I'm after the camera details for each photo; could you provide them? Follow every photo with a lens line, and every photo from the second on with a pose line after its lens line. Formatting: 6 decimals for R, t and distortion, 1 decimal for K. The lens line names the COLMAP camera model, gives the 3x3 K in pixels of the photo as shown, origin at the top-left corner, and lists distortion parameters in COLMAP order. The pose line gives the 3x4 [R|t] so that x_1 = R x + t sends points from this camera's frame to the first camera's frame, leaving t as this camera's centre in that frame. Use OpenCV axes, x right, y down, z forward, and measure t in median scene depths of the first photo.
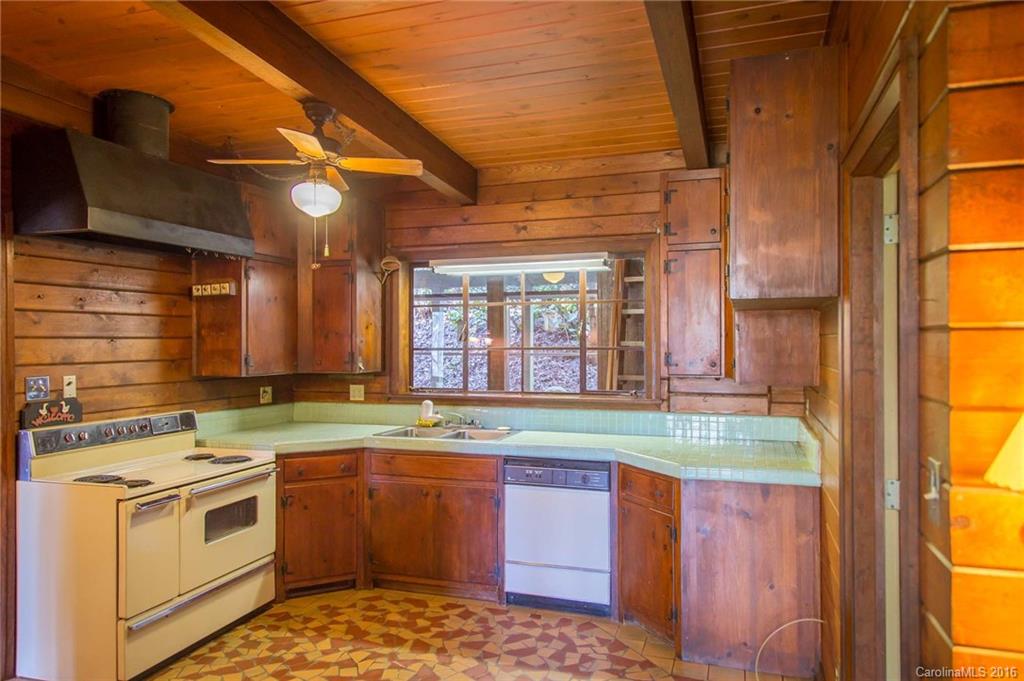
lens RADIAL K [[679.2, 0, 512.0], [0, 679.2, 340.5], [0, 0, 1]] dist [0.000543, 0.000351]
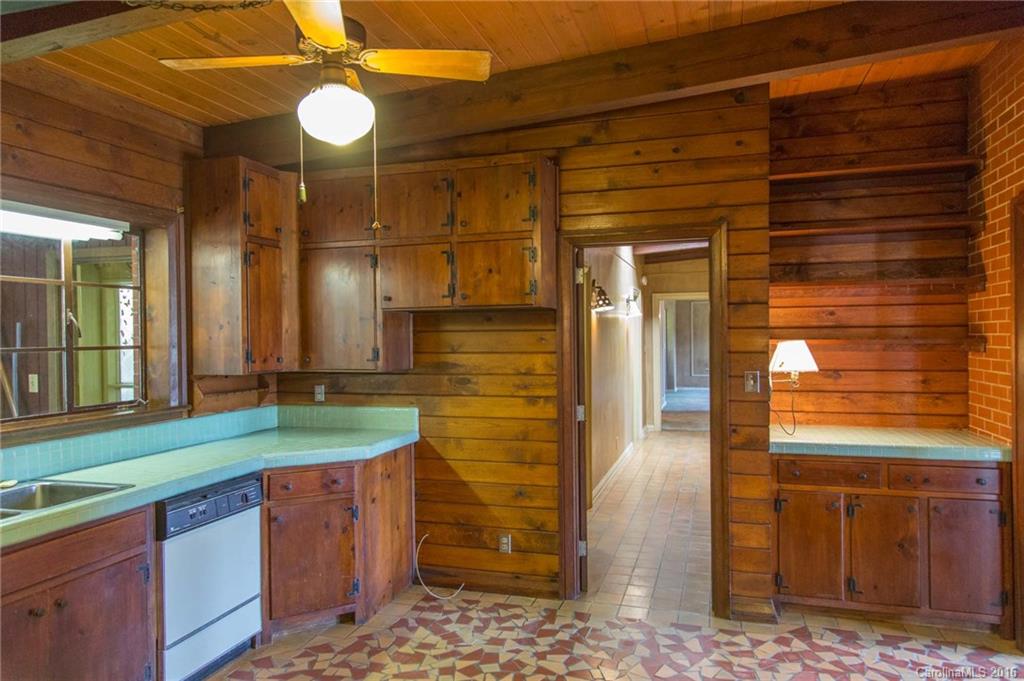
lens RADIAL K [[679.2, 0, 512.0], [0, 679.2, 340.5], [0, 0, 1]] dist [0.000543, 0.000351]
pose [[-0.026337, -0.006801, 0.999630, -0.796285], [0.008183, 0.999942, 0.007019, 0.002642], [-0.999620, 0.008365, -0.026280, 0.721793]]
